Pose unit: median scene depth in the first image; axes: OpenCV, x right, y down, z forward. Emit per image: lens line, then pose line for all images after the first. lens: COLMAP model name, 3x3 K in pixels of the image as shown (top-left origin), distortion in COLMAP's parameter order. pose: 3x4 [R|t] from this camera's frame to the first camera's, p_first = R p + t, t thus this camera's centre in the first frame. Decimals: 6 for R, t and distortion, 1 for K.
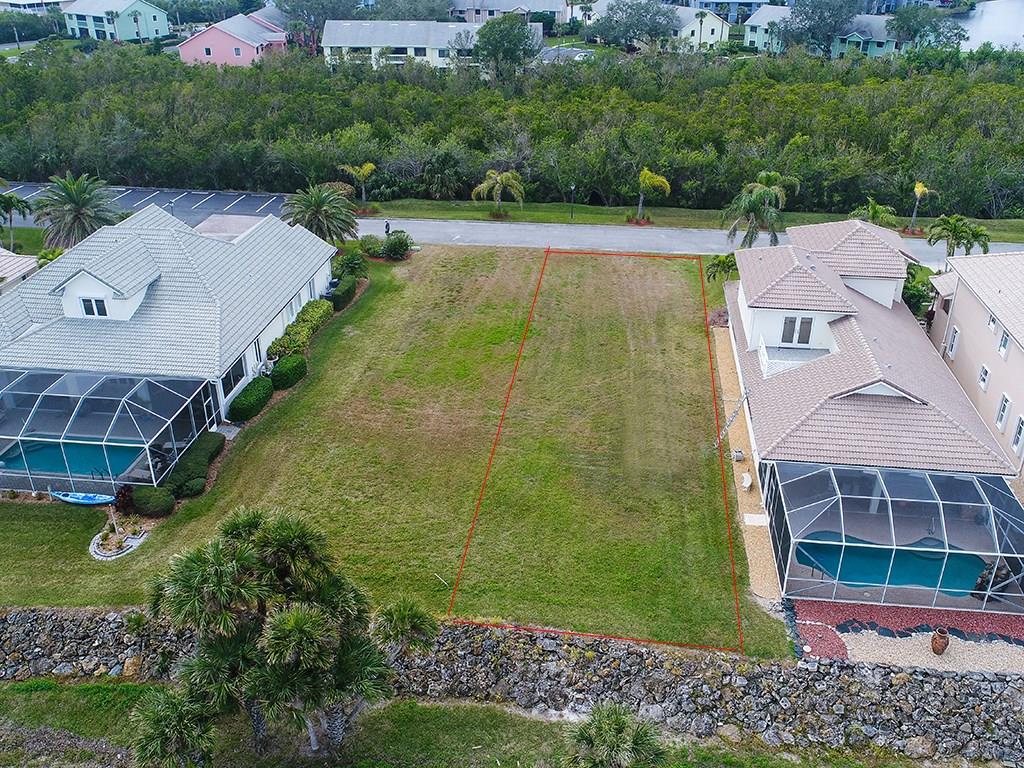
lens RADIAL K [[916.5, 0, 537.0], [0, 916.5, 384.2], [0, 0, 1]] dist [0.006182, -0.003700]
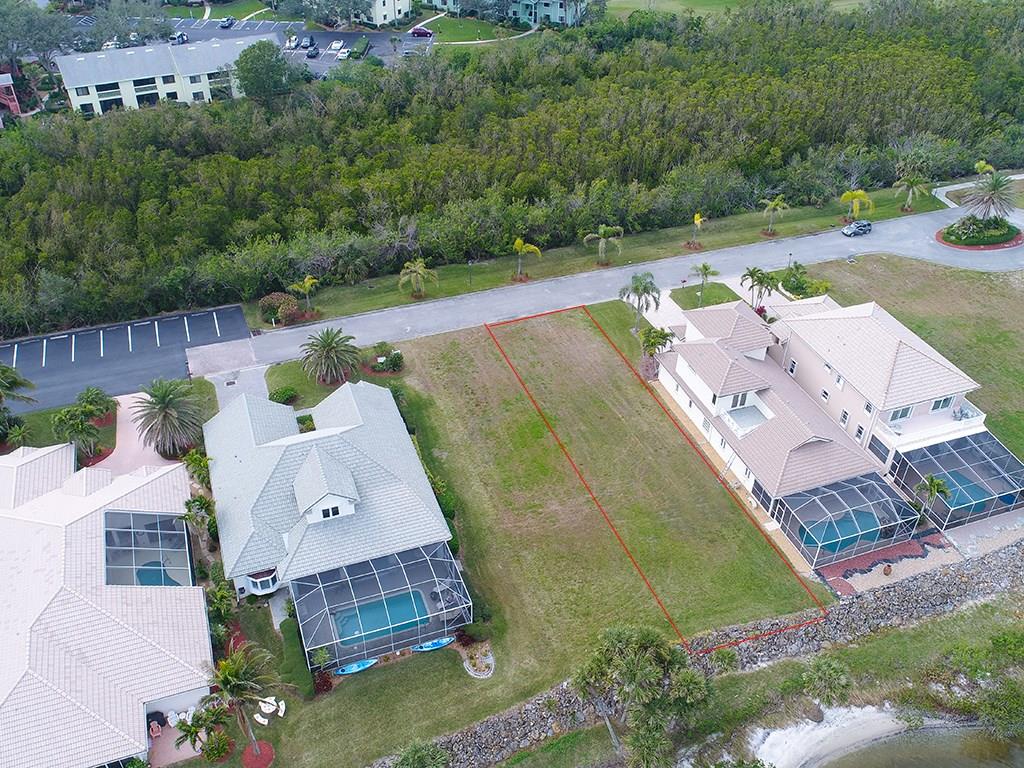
lens RADIAL K [[913.5, 0, 512.0], [0, 913.5, 384.0], [0, 0, 1]] dist [0.001535, -0.010682]
pose [[0.897417, -0.263578, 0.353793, -0.615387], [0.195378, 0.956429, 0.216957, -0.478433], [-0.395563, -0.125577, 0.909813, -0.342861]]
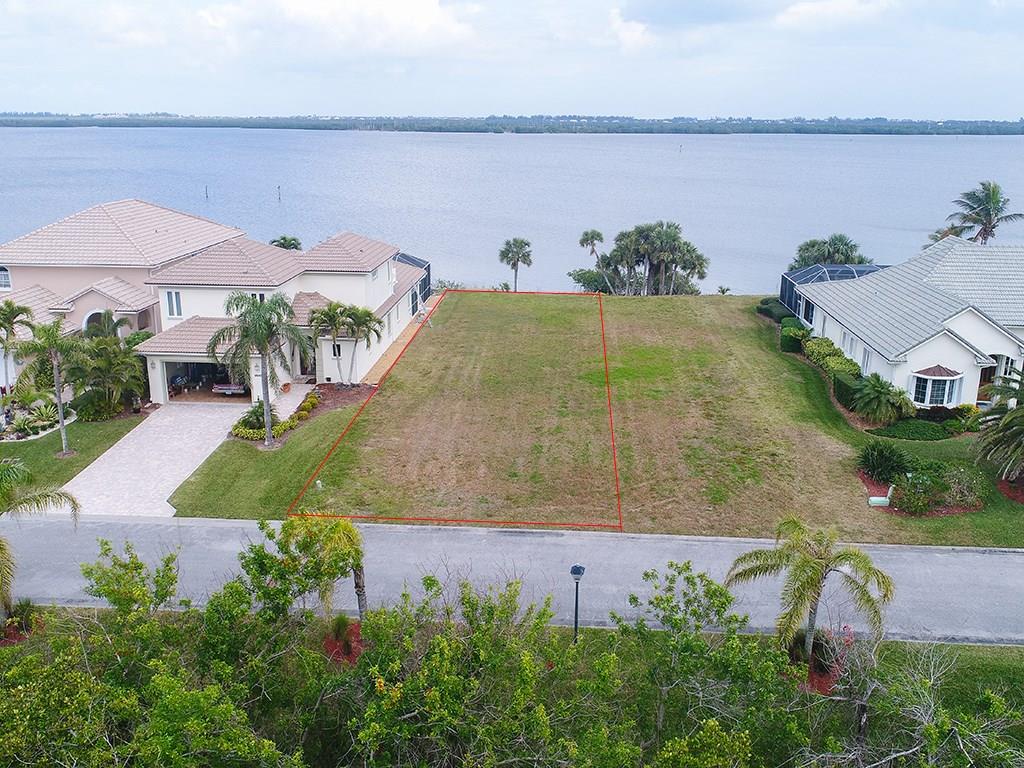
lens RADIAL K [[921.9, 0, 512.0], [0, 921.9, 384.0], [0, 0, 1]] dist [0.001420, -0.012499]
pose [[-0.999172, -0.003090, -0.040560, 0.110639], [-0.030105, 0.726734, 0.686259, -0.703265], [0.027355, 0.686912, -0.726226, 1.759000]]
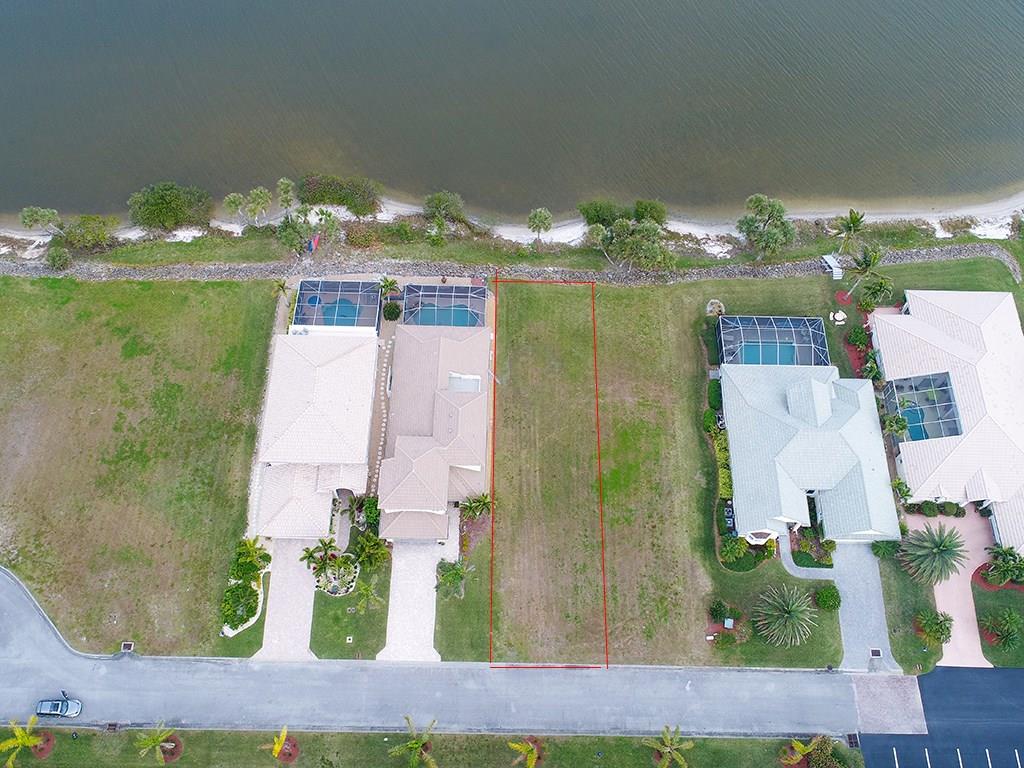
lens RADIAL K [[913.5, 0, 512.0], [0, 913.5, 384.0], [0, 0, 1]] dist [0.001535, -0.010682]
pose [[-0.995479, 0.068394, -0.065902, 0.267012], [-0.065658, 0.005809, 0.997825, -1.867184], [0.068628, 0.997641, -0.001292, 0.853799]]
